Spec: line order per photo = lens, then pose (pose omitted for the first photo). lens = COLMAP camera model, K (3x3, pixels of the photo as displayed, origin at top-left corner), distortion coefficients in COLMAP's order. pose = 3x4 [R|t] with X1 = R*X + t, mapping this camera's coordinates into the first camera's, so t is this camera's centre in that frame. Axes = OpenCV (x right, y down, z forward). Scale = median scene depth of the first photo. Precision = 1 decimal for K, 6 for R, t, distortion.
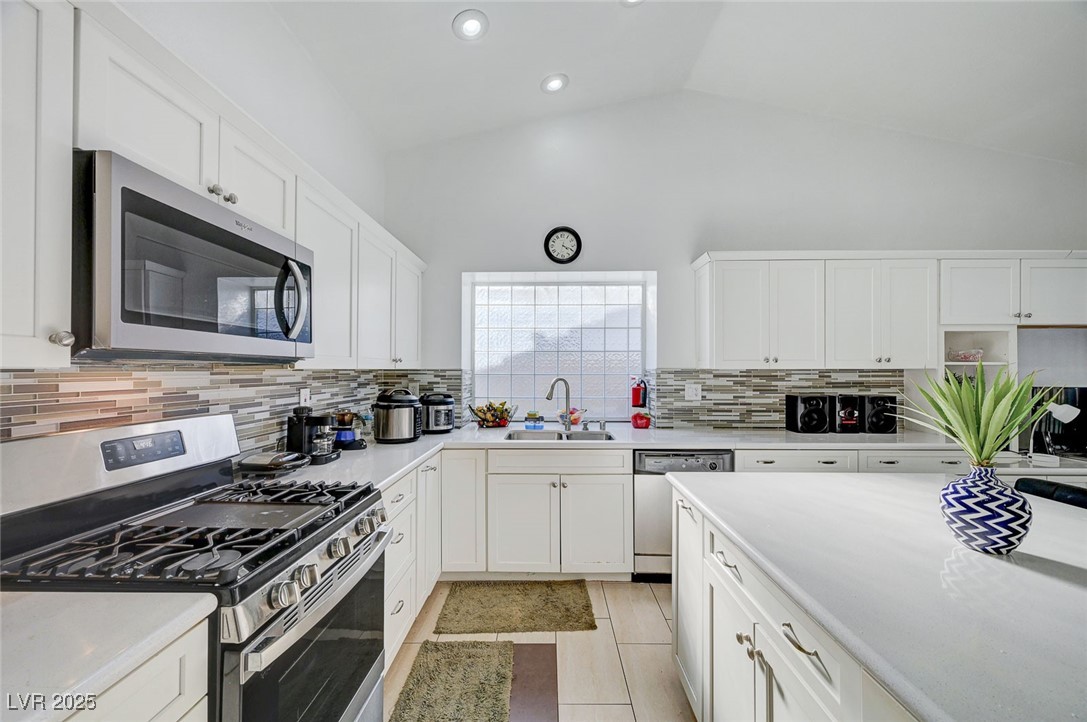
lens RADIAL K [[433.6, 0, 543.6], [0, 433.6, 361.4], [0, 0, 1]] dist [0.003967, -0.000313]
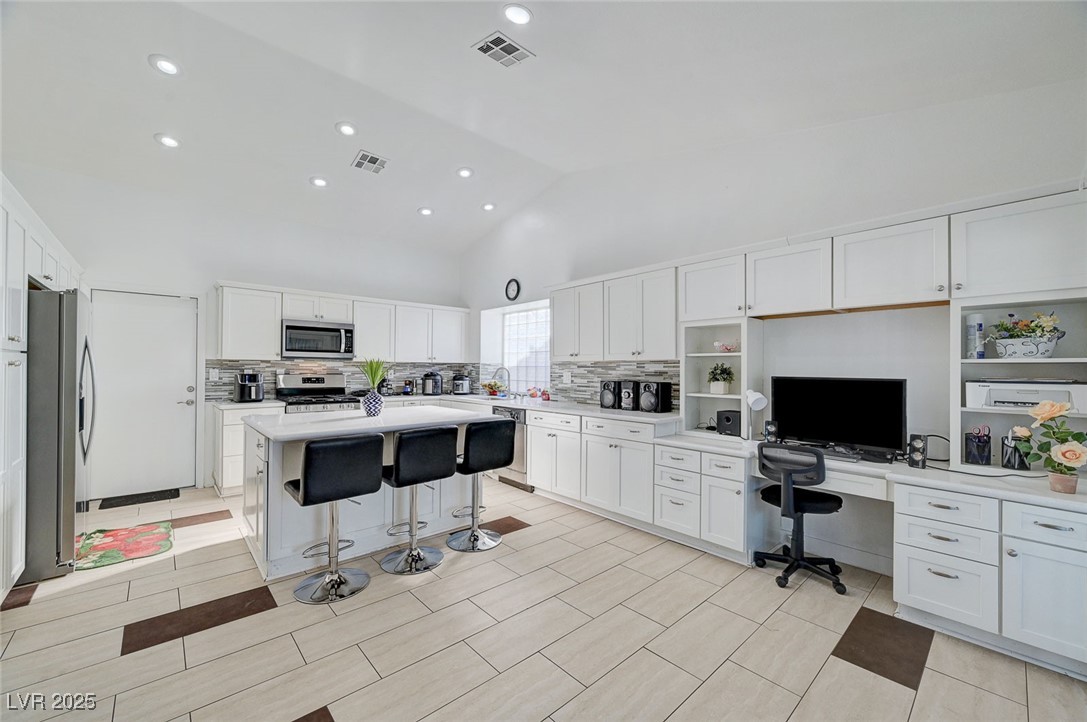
lens RADIAL K [[433.6, 0, 534.5], [0, 433.6, 364.0], [0, 0, 1]] dist [0.003967, -0.000313]
pose [[0.668608, -0.004713, -0.743600, 1.378080], [0.006849, 0.999977, -0.000179, 0.024087], [0.743583, -0.004973, 0.668625, -0.071749]]
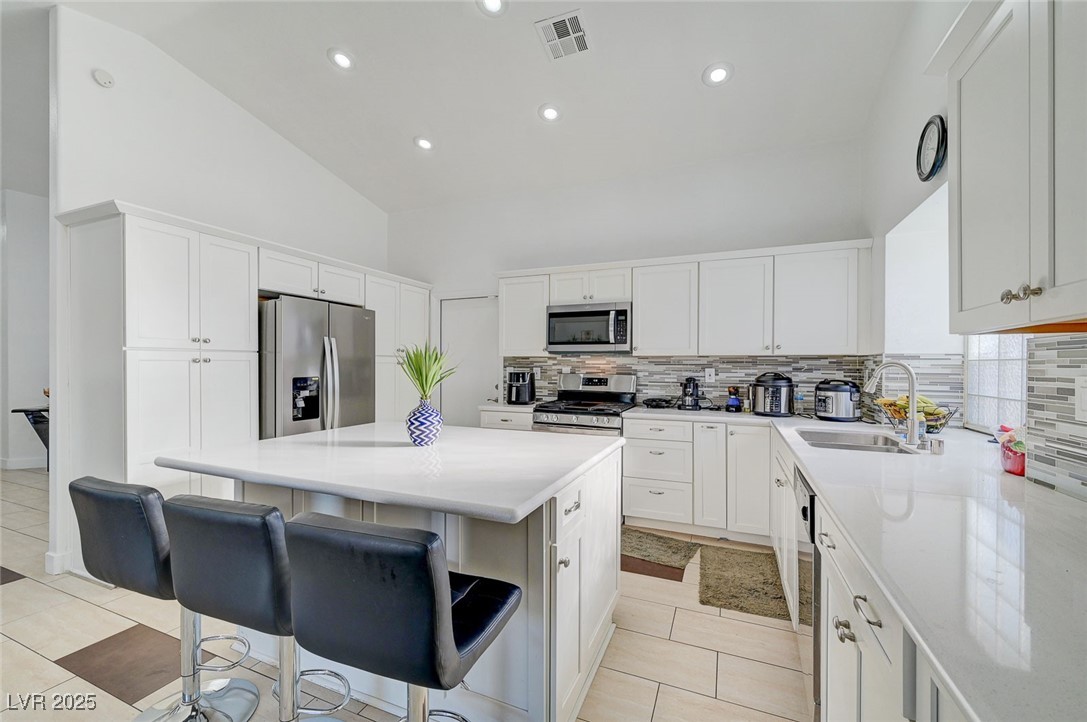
lens RADIAL K [[433.6, 0, 545.7], [0, 433.6, 371.1], [0, 0, 1]] dist [0.003967, -0.000313]
pose [[-0.380741, 0.007015, -0.924655, 0.834529], [0.010011, 0.999944, 0.003464, 0.042593], [0.924627, -0.007937, -0.380790, 0.733415]]
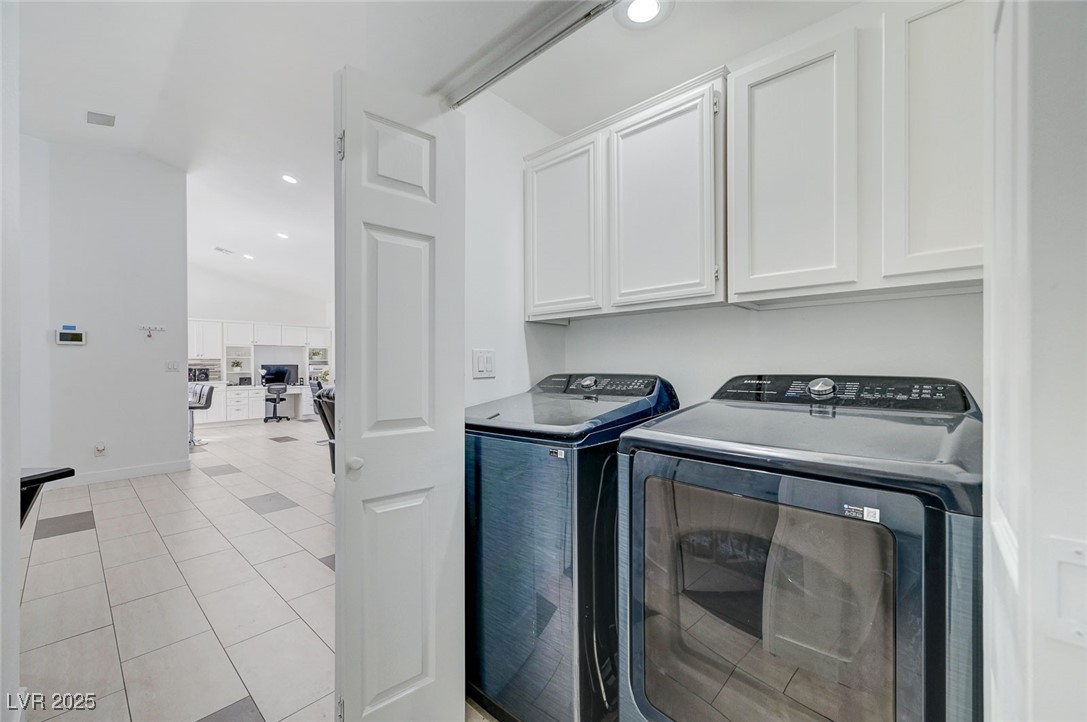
lens RADIAL K [[433.6, 0, 537.8], [0, 433.6, 363.7], [0, 0, 1]] dist [0.003967, -0.000313]
pose [[0.665333, -0.002180, 0.746543, 0.103003], [-0.007113, 0.999932, 0.009259, 0.007246], [-0.746512, -0.011470, 0.665273, -2.363079]]
